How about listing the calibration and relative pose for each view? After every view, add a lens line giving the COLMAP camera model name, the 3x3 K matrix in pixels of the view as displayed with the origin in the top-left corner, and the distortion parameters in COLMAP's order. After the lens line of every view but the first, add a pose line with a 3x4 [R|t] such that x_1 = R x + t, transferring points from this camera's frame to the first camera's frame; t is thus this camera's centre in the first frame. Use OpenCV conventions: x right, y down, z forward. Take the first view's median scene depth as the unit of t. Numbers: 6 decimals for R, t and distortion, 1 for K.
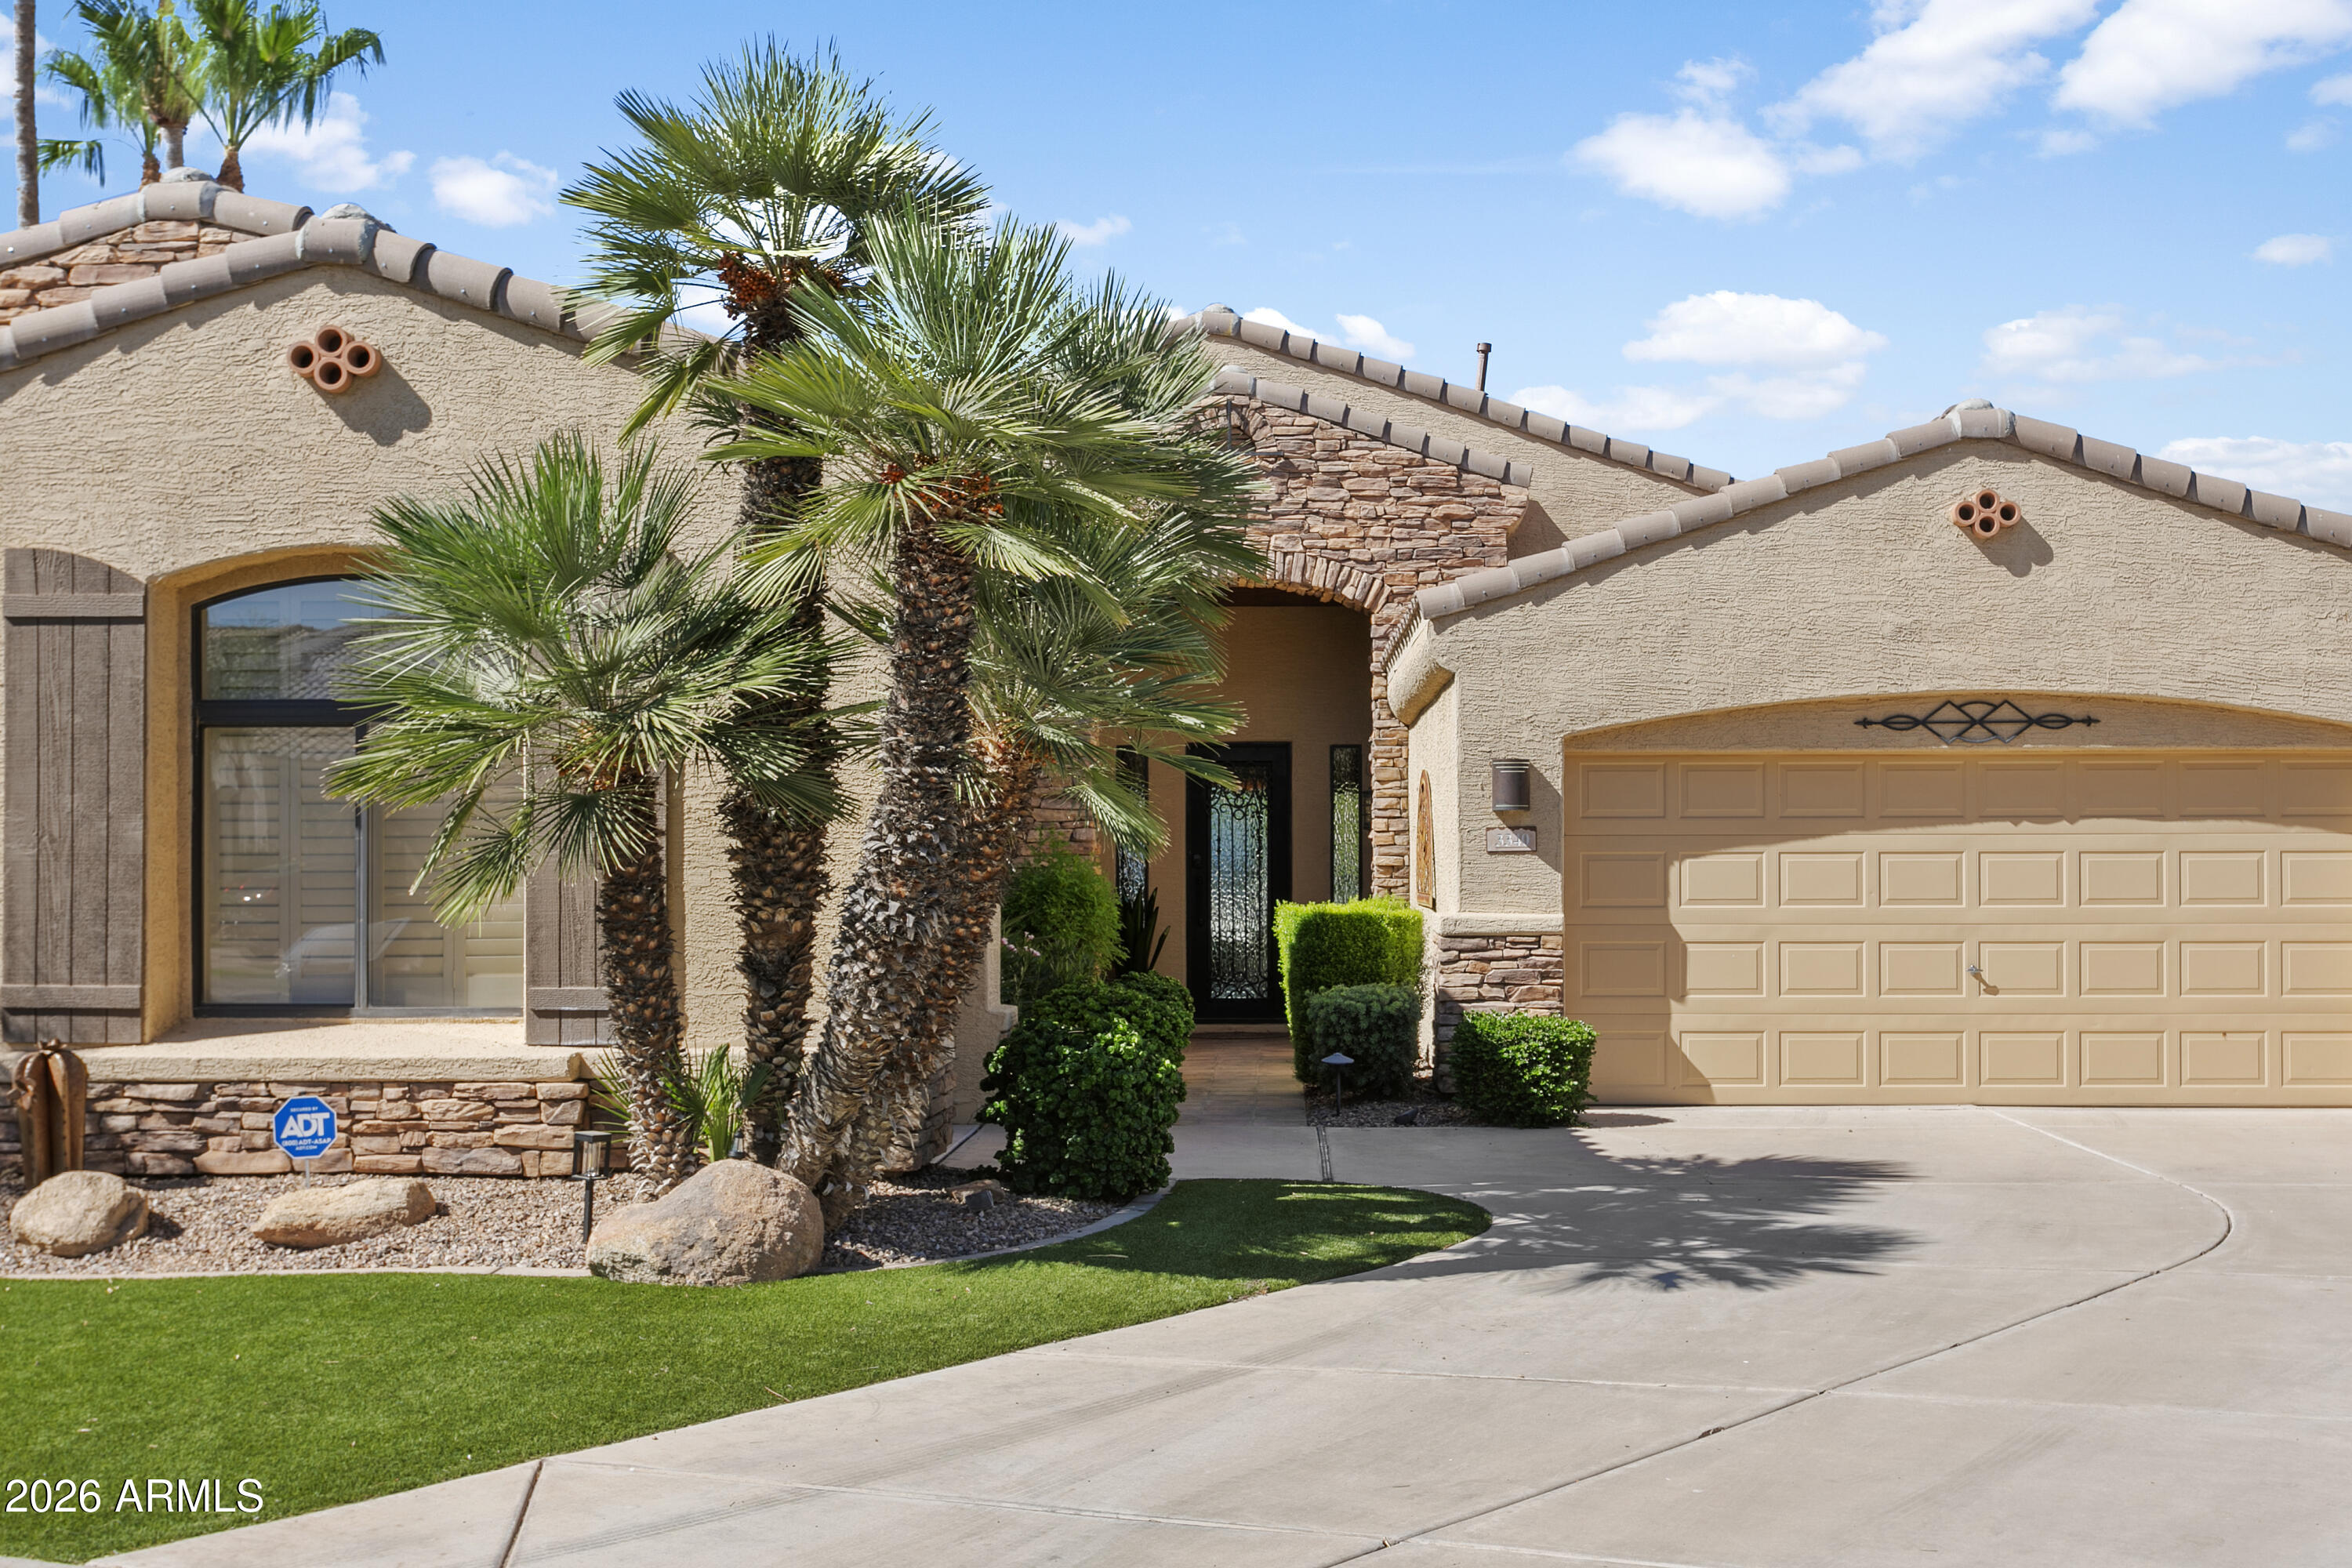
lens RADIAL K [[2749.6, 0, 1176.6], [0, 2749.6, 790.5], [0, 0, 1]] dist [0.026190, 0.000000]
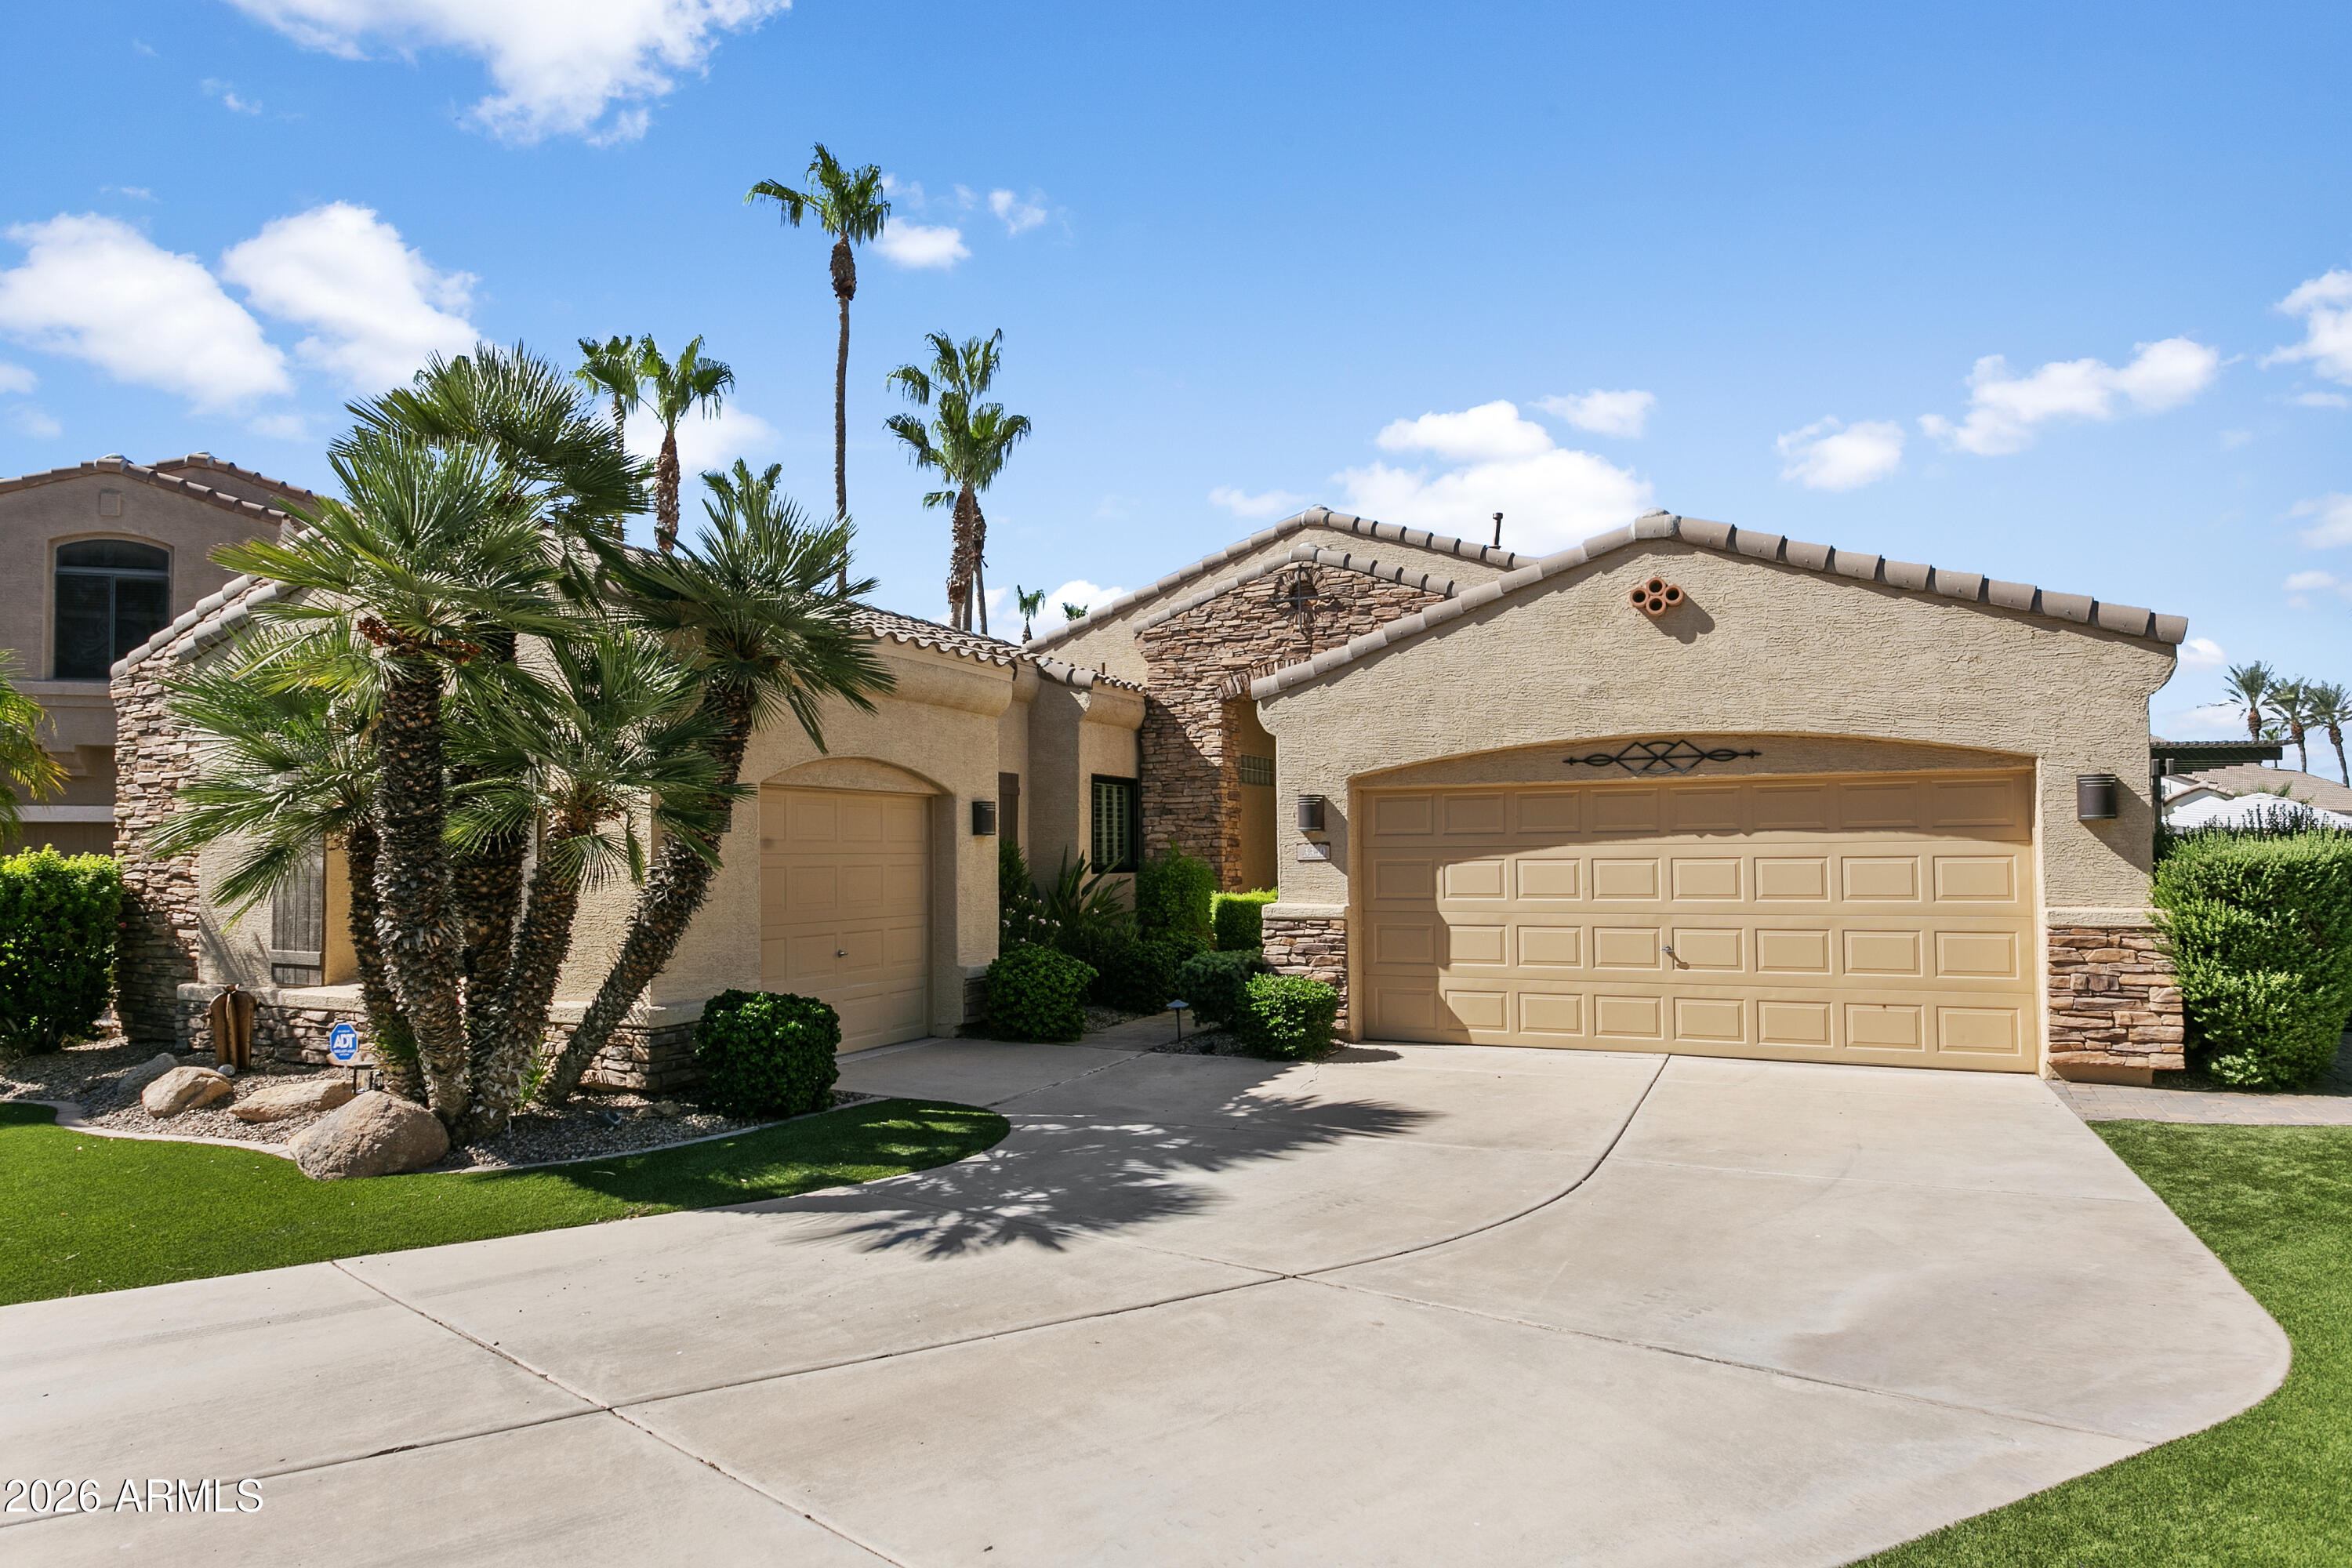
lens RADIAL K [[1398.1, 0, 1175.4], [0, 1398.1, 782.6], [0, 0, 1]] dist [-0.004981, 0.001323]
pose [[0.912364, -0.026705, -0.408509, 0.350560], [0.021413, 0.999617, -0.017524, -0.006581], [0.408820, 0.007241, 0.912586, 0.309833]]
